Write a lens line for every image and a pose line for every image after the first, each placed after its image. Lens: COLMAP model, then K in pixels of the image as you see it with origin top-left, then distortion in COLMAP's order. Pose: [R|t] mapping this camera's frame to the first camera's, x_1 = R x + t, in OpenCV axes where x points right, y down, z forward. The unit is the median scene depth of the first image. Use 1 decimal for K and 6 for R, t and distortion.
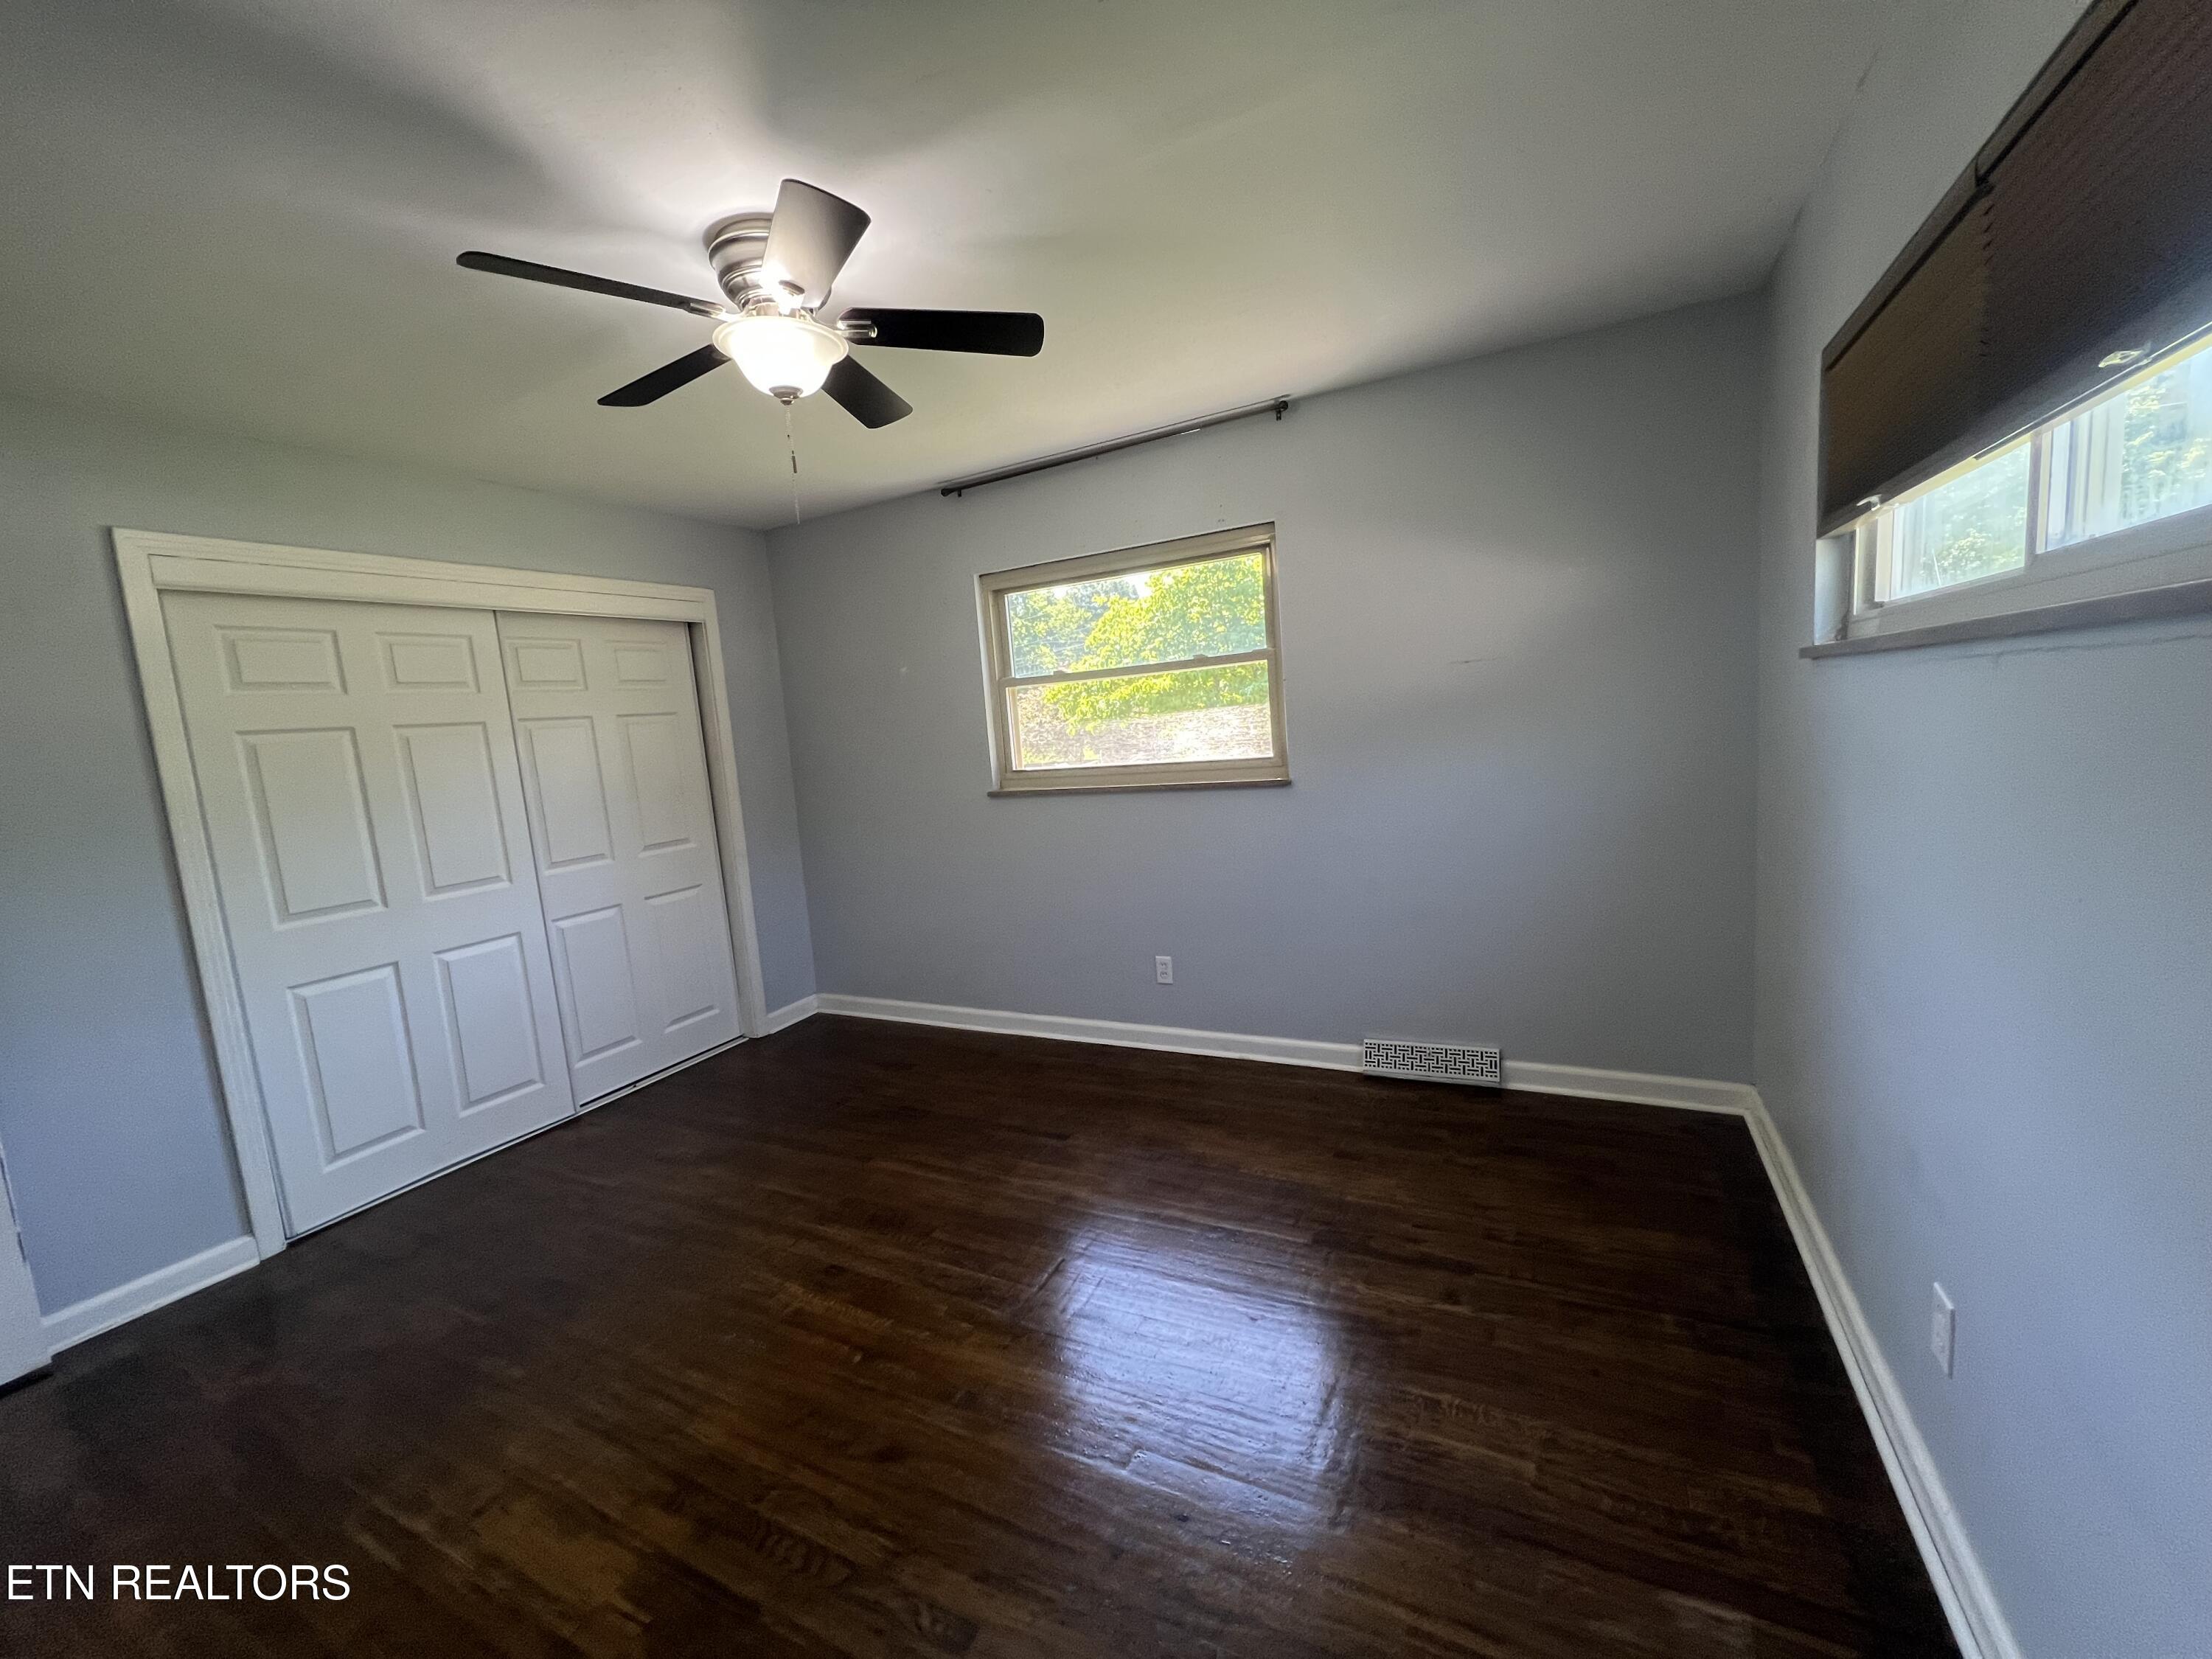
lens RADIAL K [[883.0, 0, 1101.8], [0, 883.0, 828.2], [0, 0, 1]] dist [-0.000558, -0.000557]
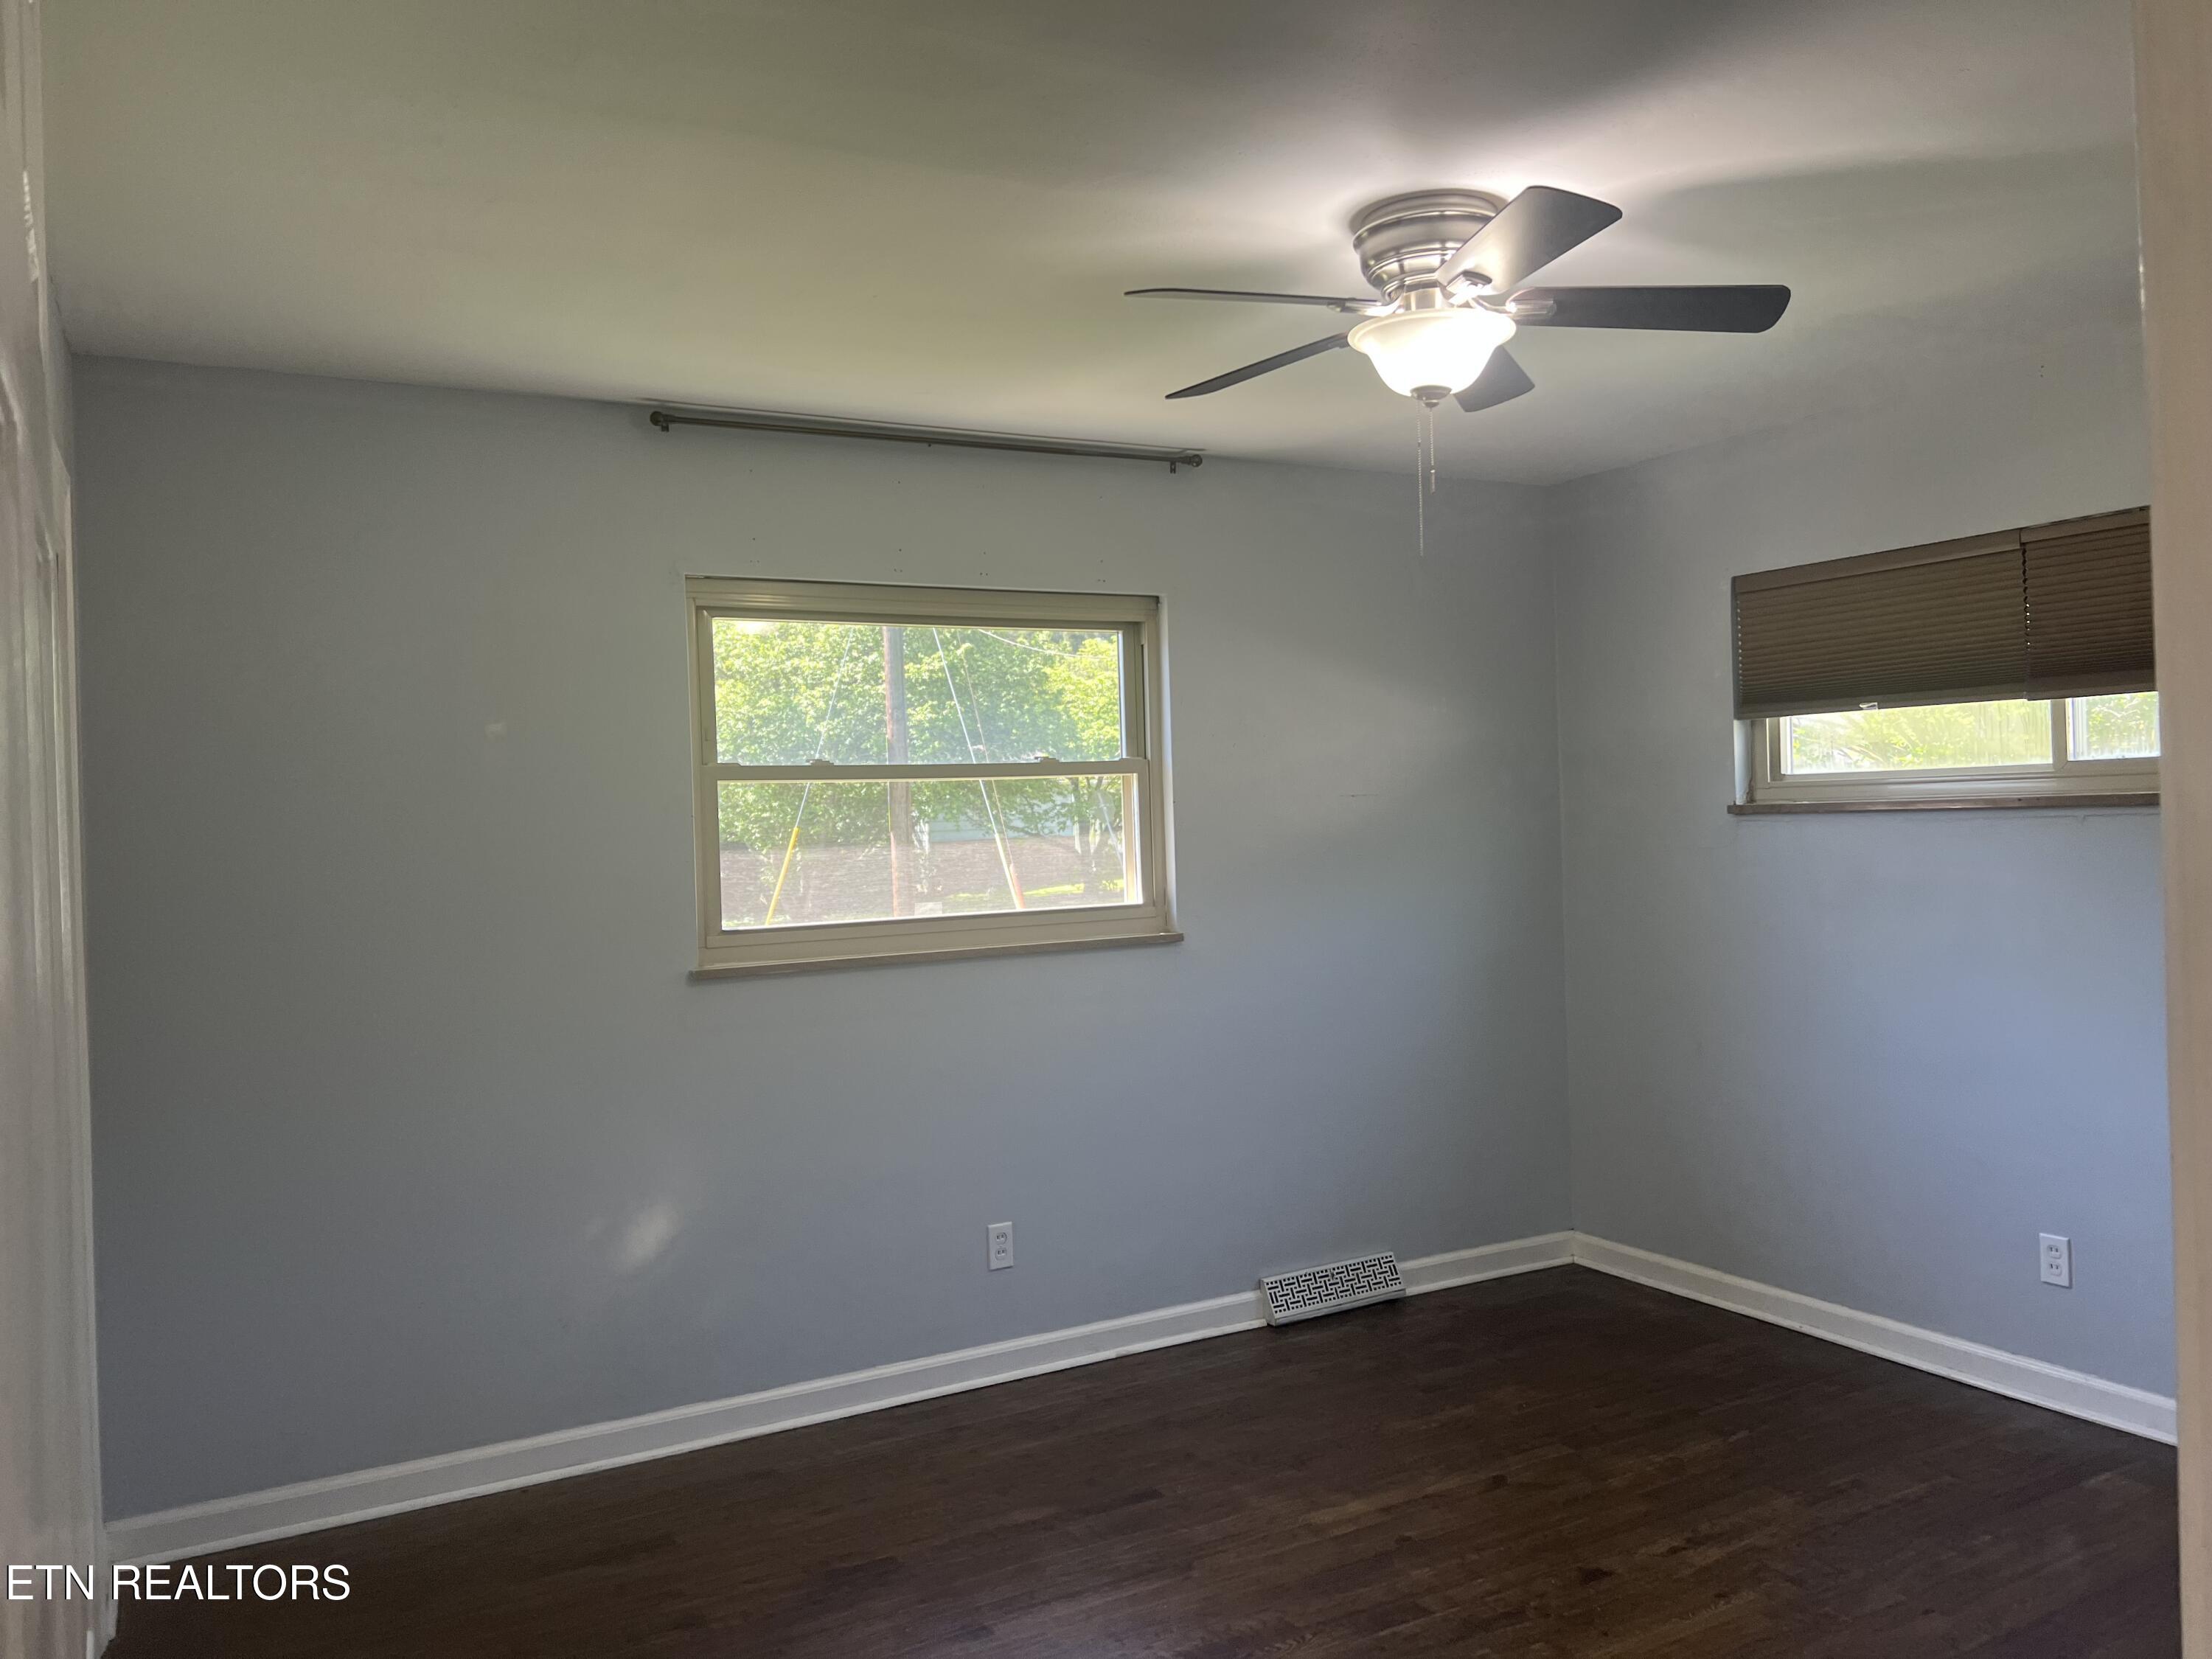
lens RADIAL K [[1602.4, 0, 1108.5], [0, 1602.4, 814.4], [0, 0, 1]] dist [0.061178, -0.174911]
pose [[0.563985, 0.063021, 0.823377, -0.931301], [0.086379, 0.987112, -0.134720, 0.021111], [-0.821255, 0.147102, 0.551272, 0.291388]]
